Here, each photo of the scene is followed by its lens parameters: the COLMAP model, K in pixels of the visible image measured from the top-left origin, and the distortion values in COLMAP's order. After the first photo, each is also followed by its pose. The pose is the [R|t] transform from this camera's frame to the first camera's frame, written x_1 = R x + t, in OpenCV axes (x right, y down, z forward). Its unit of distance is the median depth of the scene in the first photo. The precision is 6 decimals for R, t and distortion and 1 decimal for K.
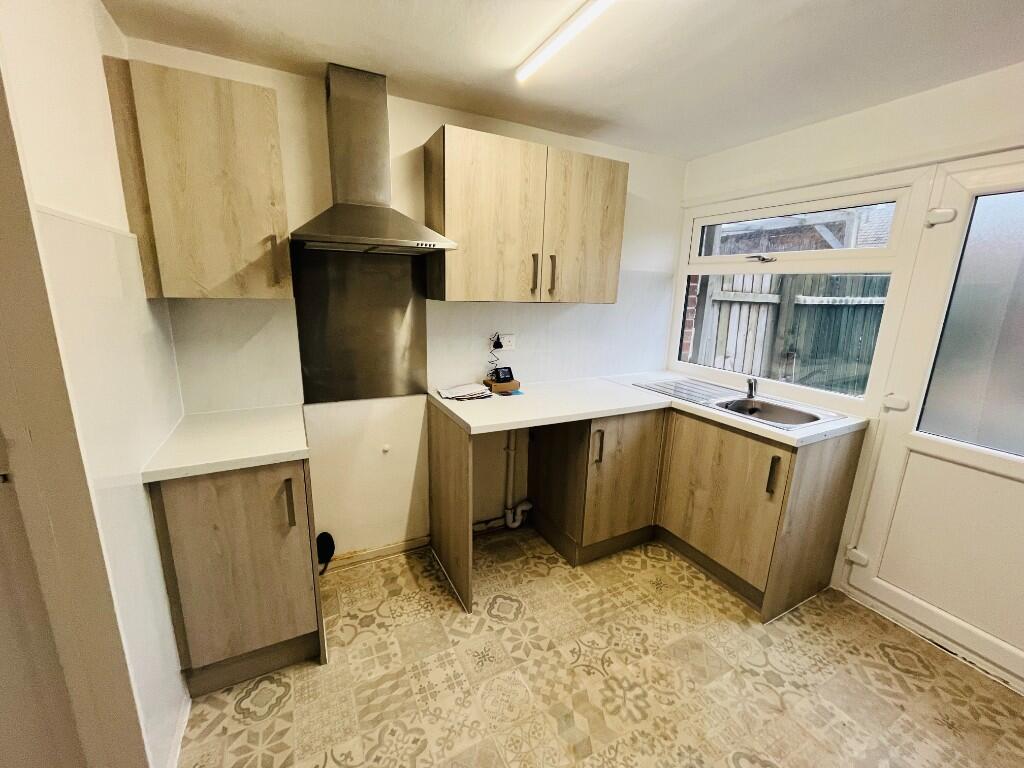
lens RADIAL K [[413.5, 0, 508.8], [0, 413.5, 384.8], [0, 0, 1]] dist [-0.003346, 0.000042]
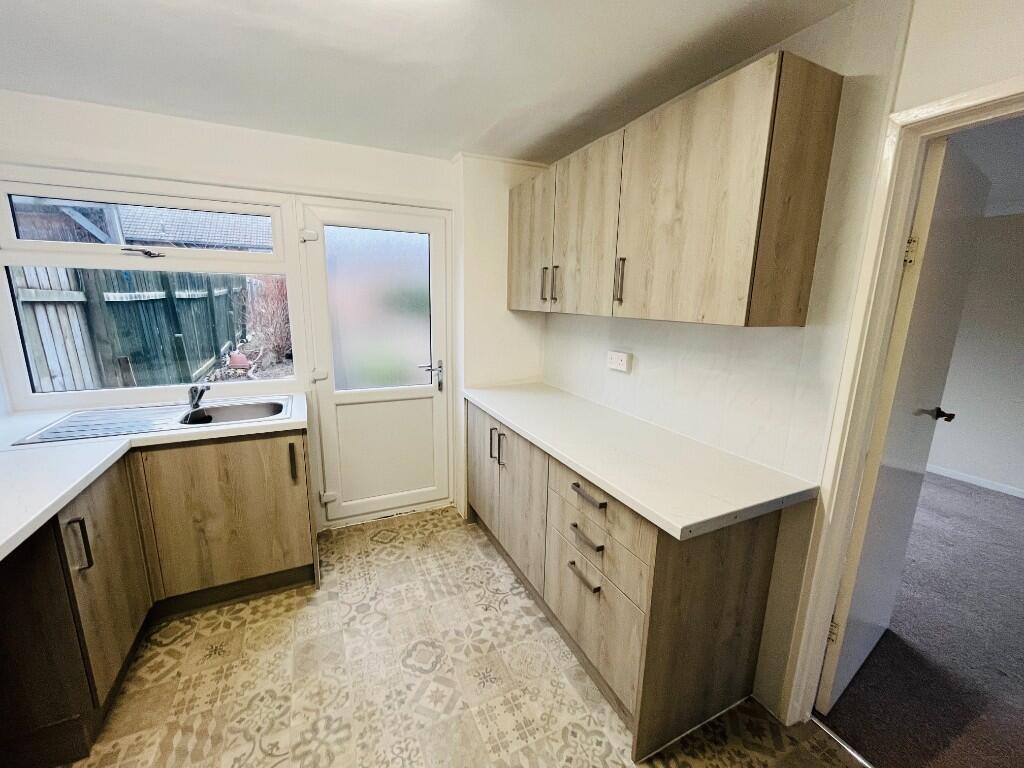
lens RADIAL K [[422.3, 0, 507.1], [0, 422.3, 379.2], [0, 0, 1]] dist [0.007885, -0.000356]
pose [[0.036104, -0.216247, 0.975671, -0.364083], [0.215858, 0.954948, 0.203667, -0.086308], [-0.975757, 0.203253, 0.081156, 0.297636]]
